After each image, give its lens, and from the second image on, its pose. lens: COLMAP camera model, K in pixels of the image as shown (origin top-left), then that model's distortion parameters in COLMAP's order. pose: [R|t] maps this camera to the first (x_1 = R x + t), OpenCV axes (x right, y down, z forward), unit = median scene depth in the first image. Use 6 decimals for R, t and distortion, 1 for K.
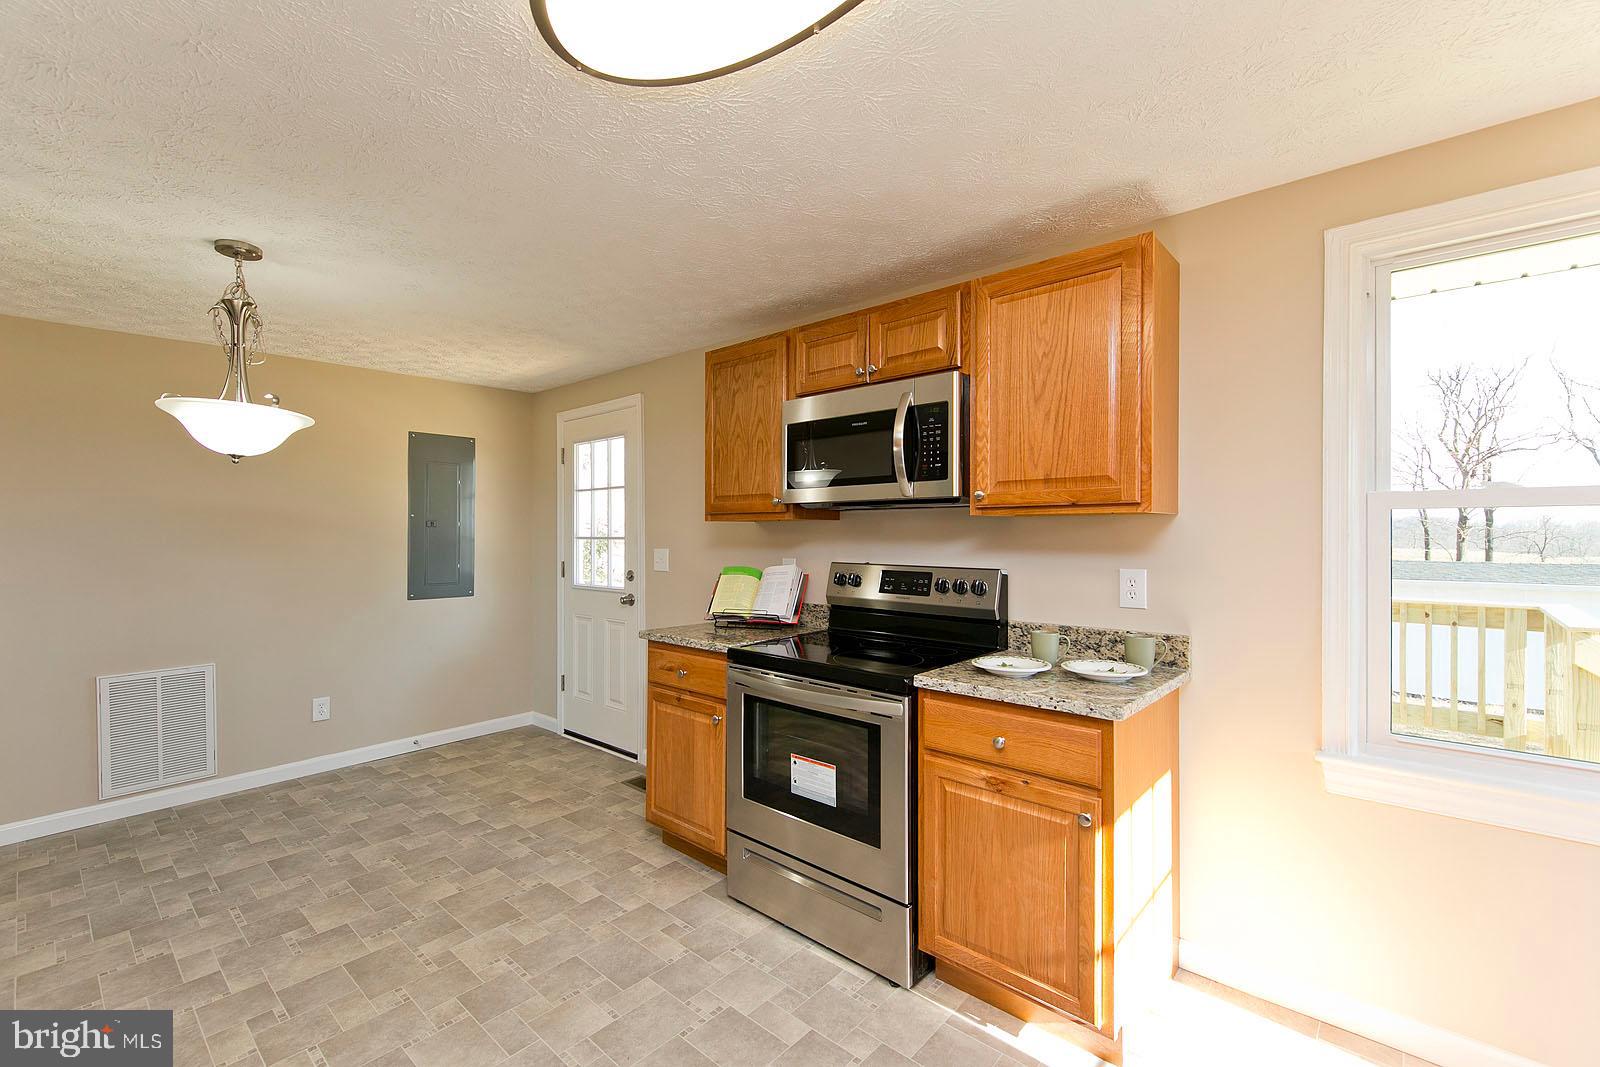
lens RADIAL K [[675.4, 0, 805.9], [0, 675.4, 526.2], [0, 0, 1]] dist [0.014056, -0.004803]
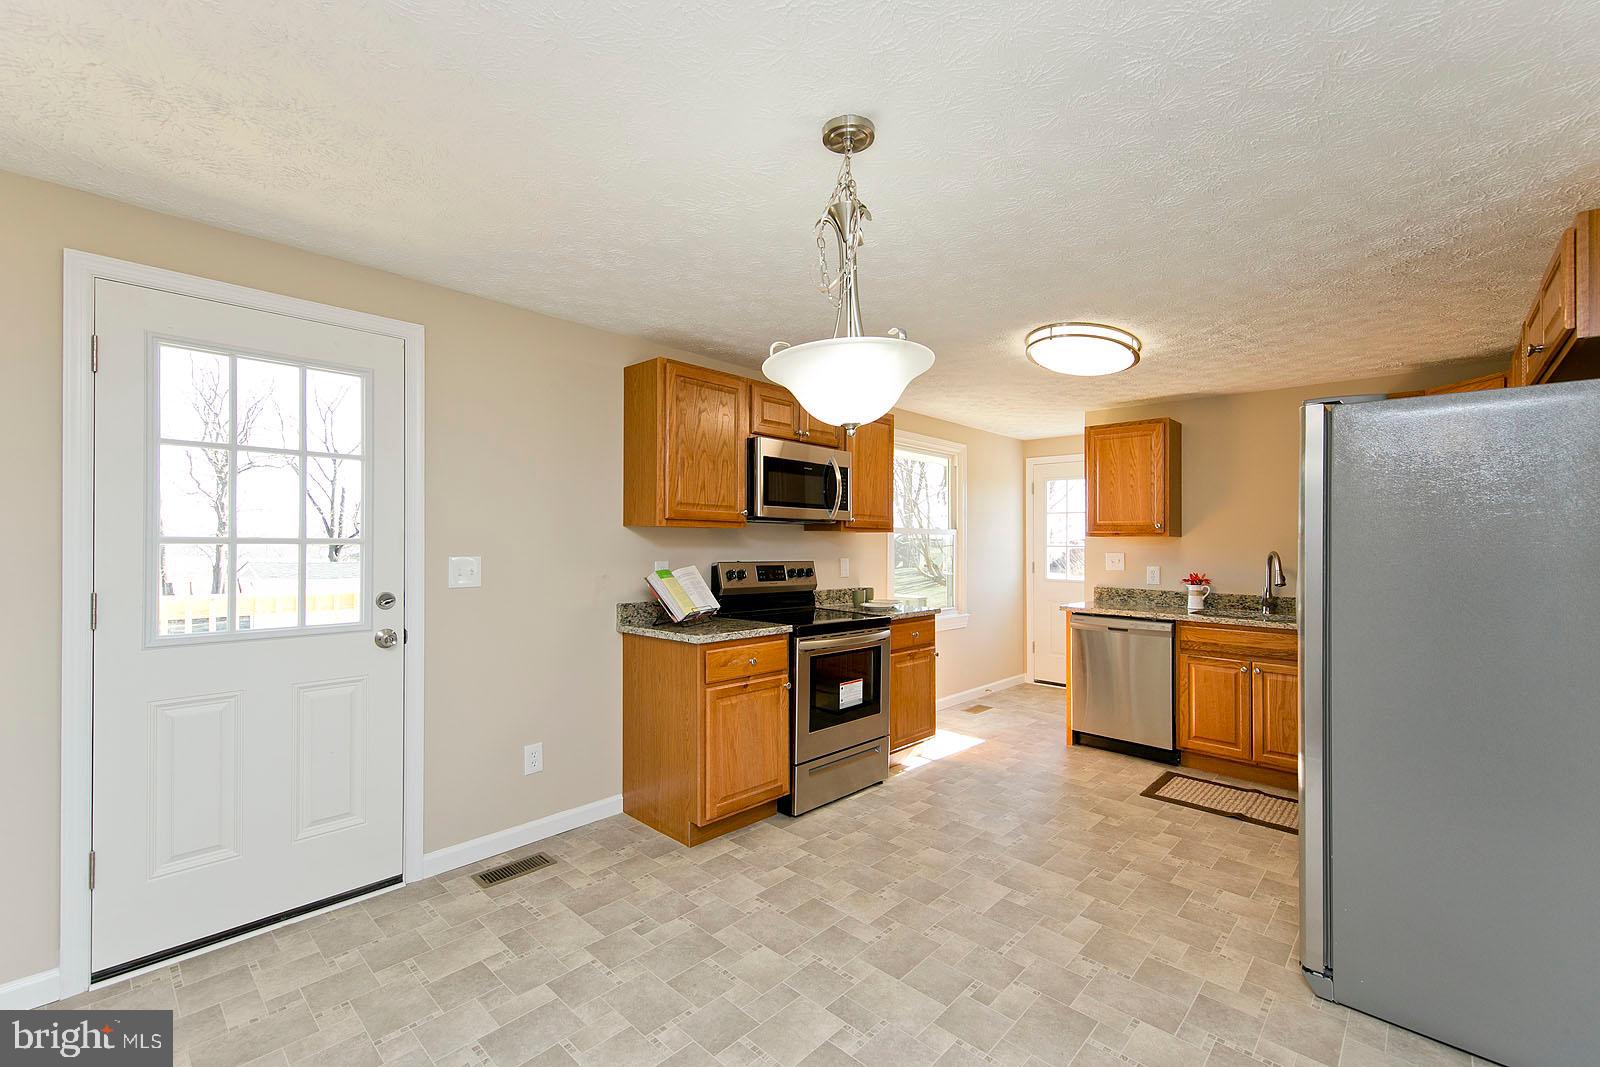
lens RADIAL K [[675.4, 0, 789.5], [0, 675.4, 513.7], [0, 0, 1]] dist [0.014056, -0.004803]
pose [[0.037750, 0.044995, 0.998274, -1.343217], [-0.022655, 0.998768, -0.044161, 0.017885], [-0.999030, -0.020948, 0.038723, 0.904585]]
